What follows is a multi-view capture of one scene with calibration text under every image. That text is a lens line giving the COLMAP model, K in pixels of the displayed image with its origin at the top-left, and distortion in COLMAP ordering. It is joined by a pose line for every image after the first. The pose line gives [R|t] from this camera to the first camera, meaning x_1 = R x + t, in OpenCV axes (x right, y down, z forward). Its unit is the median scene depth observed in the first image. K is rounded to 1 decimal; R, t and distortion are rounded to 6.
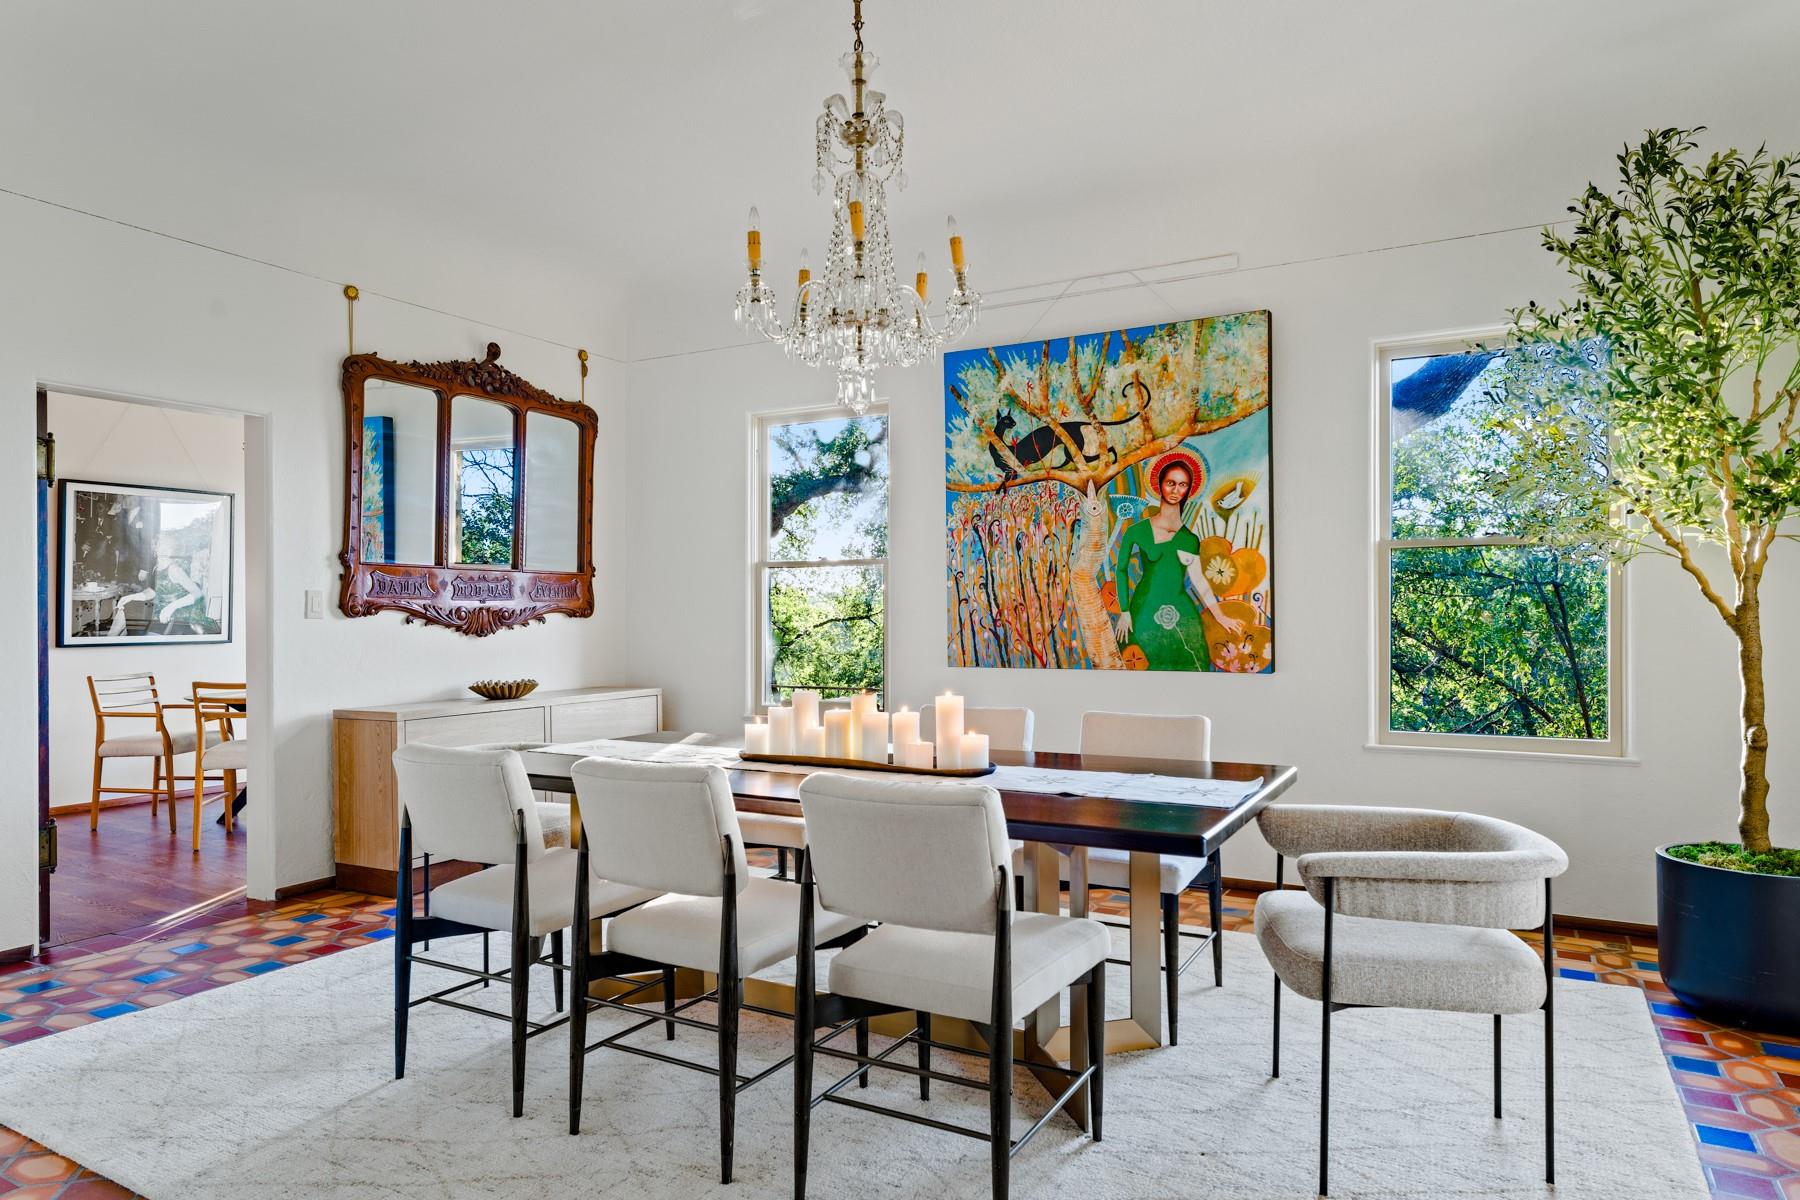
lens RADIAL K [[1054.1, 0, 904.8], [0, 1054.1, 610.3], [0, 0, 1]] dist [-0.020429, -0.000583]
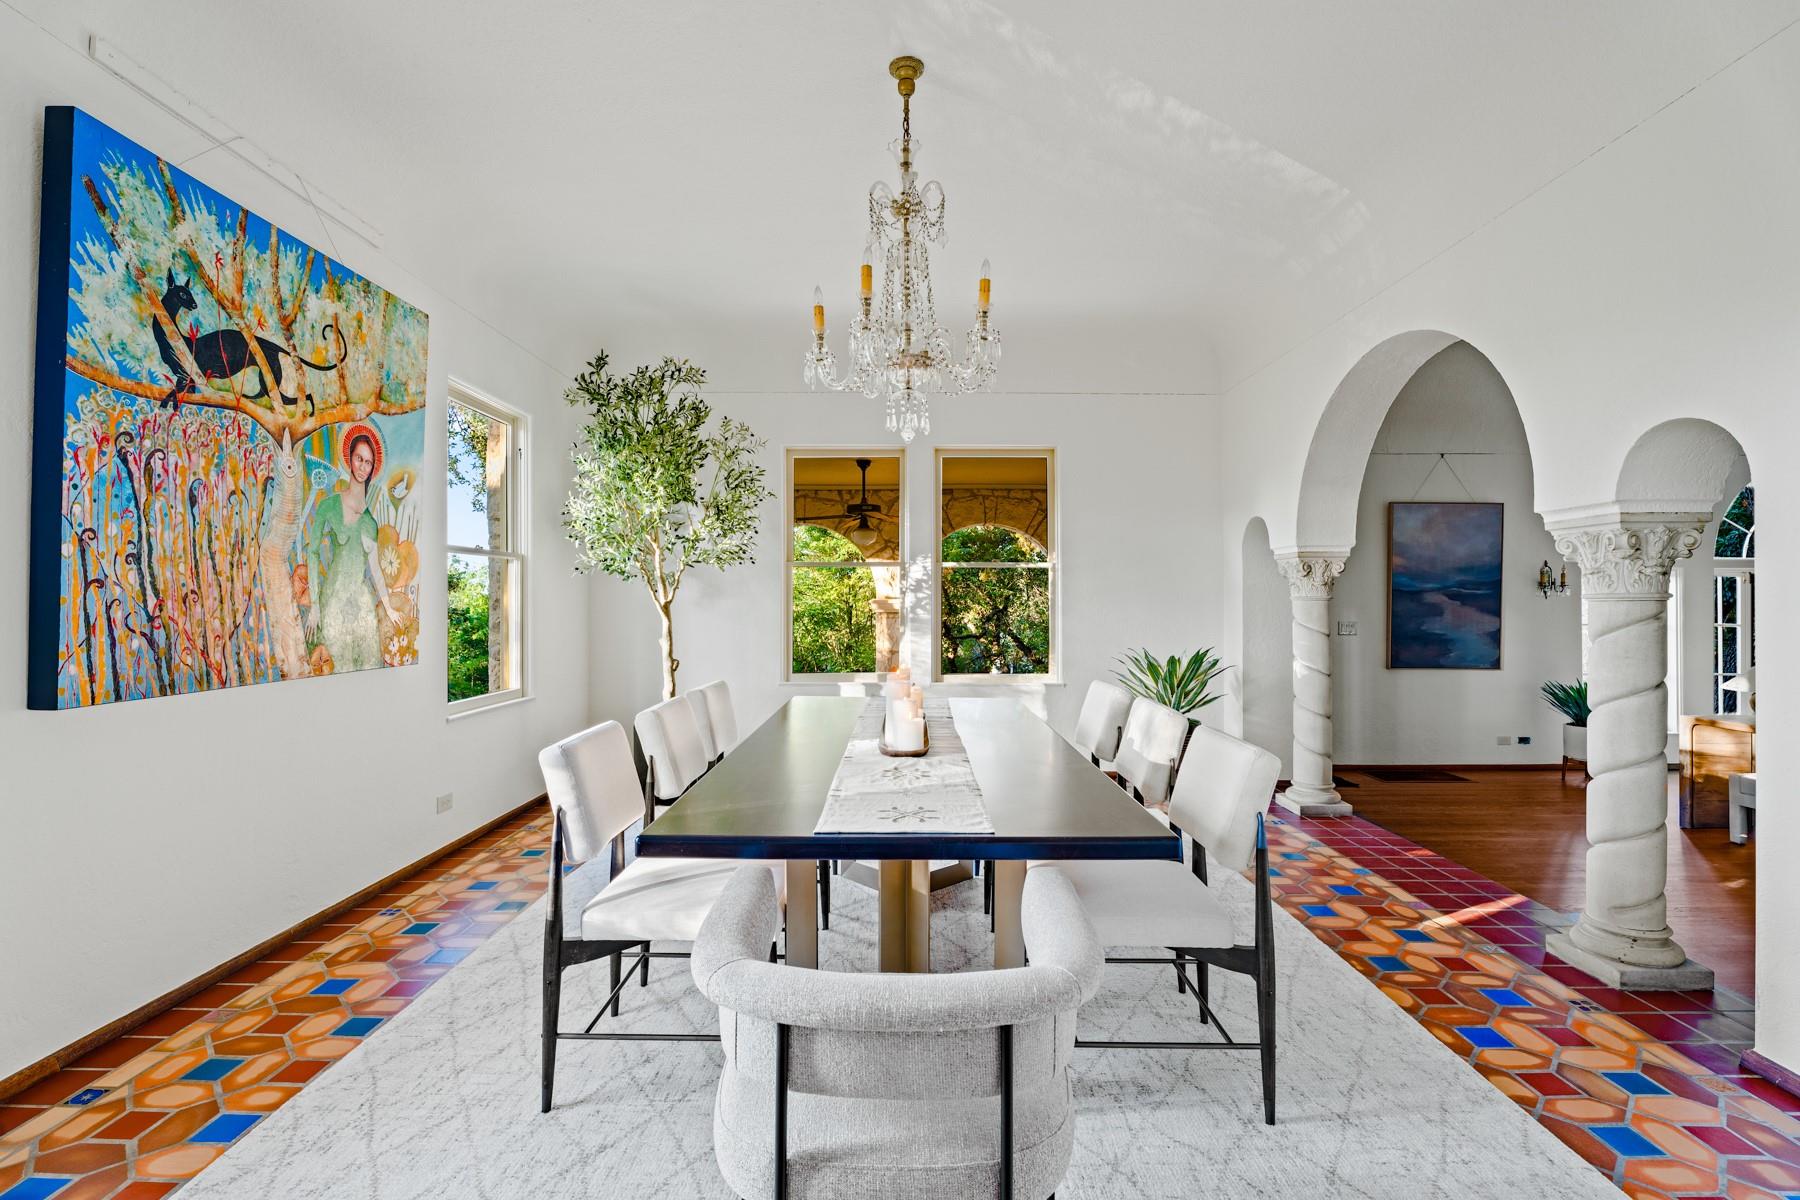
lens RADIAL K [[827.7, 0, 898.3], [0, 827.7, 593.5], [0, 0, 1]] dist [-0.005658, -0.000586]
pose [[-0.475821, 0.014151, 0.879428, -0.540650], [0.002977, 0.999891, -0.014479, 0.003824], [-0.879537, -0.004271, -0.475812, 0.885267]]
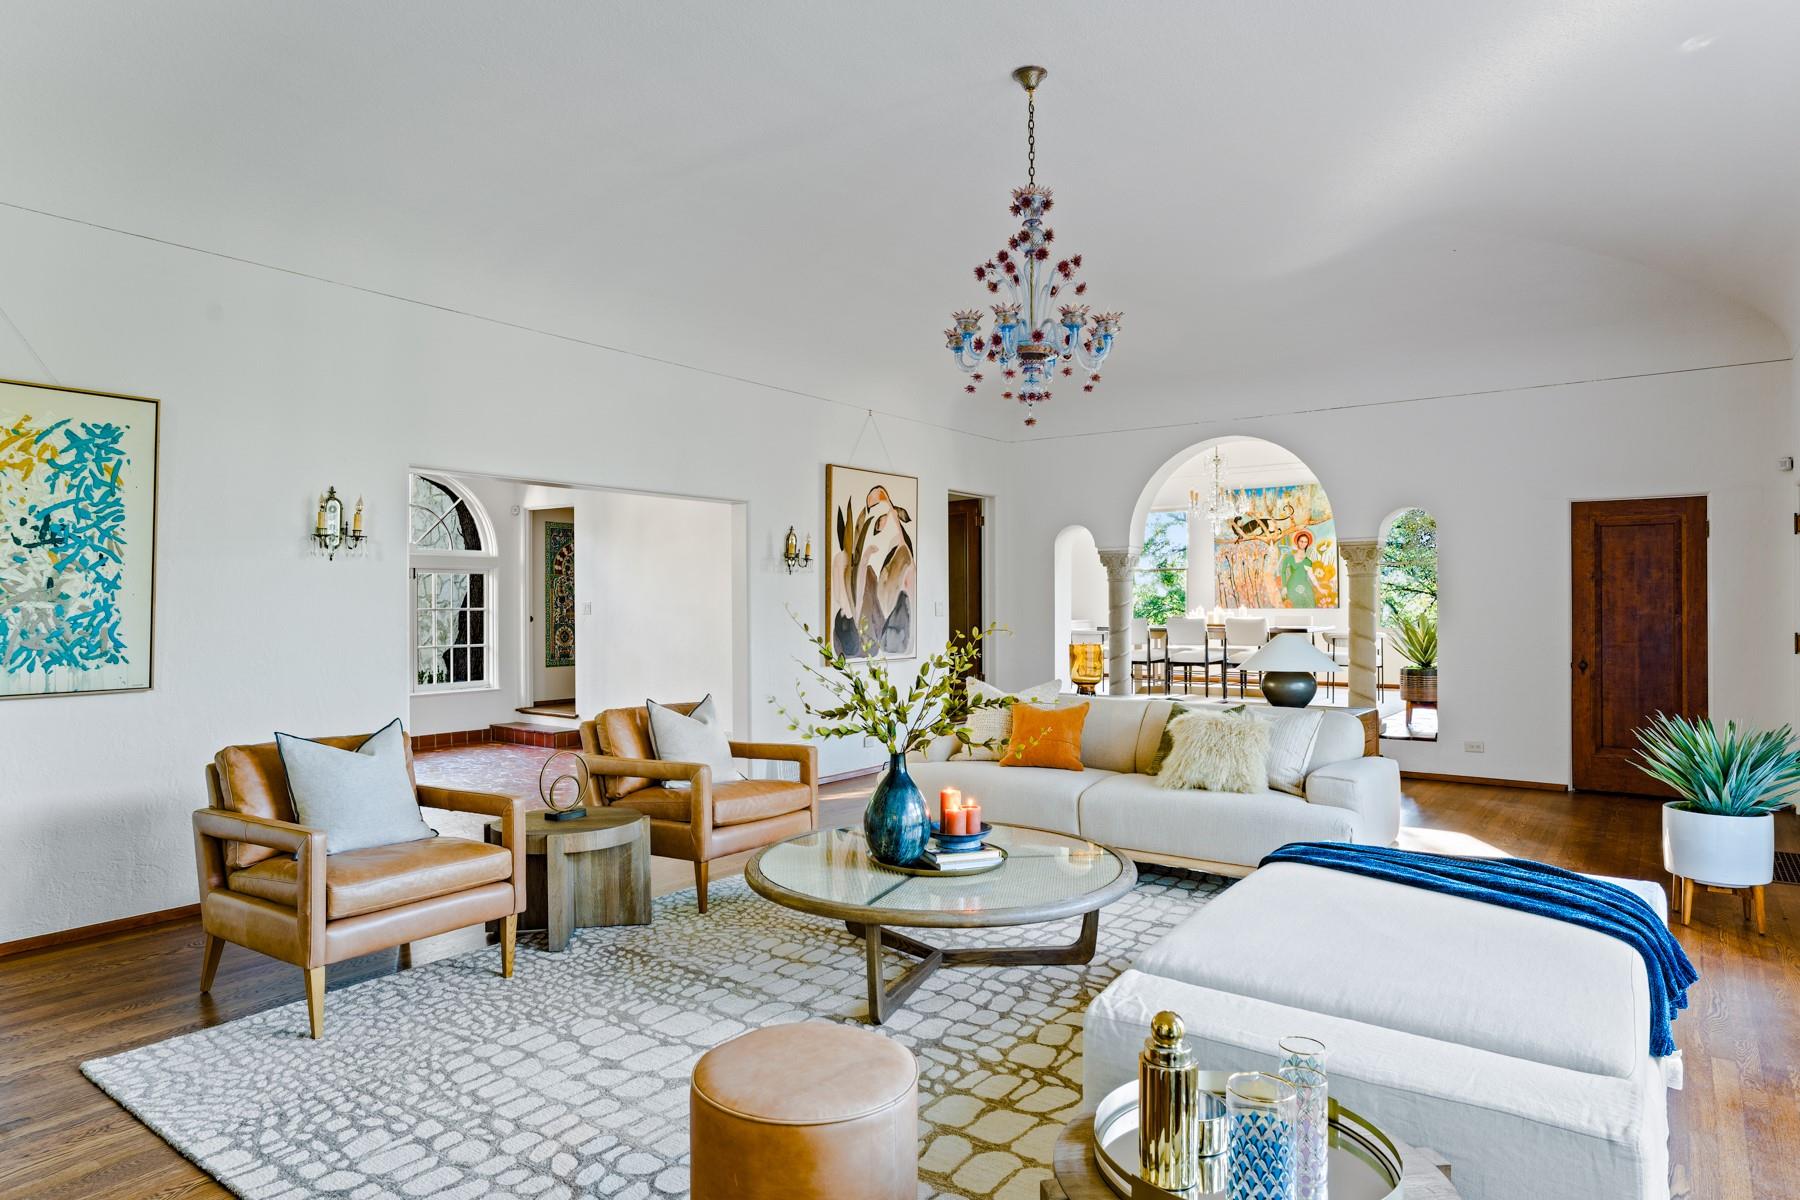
lens RADIAL K [[1054.1, 0, 897.2], [0, 1054.1, 590.8], [0, 0, 1]] dist [-0.020429, -0.000583]
pose [[0.991603, -0.002037, -0.129301, -0.436569], [0.000728, 0.999948, -0.010172, 0.037048], [0.129314, 0.009993, 0.991553, -1.842649]]
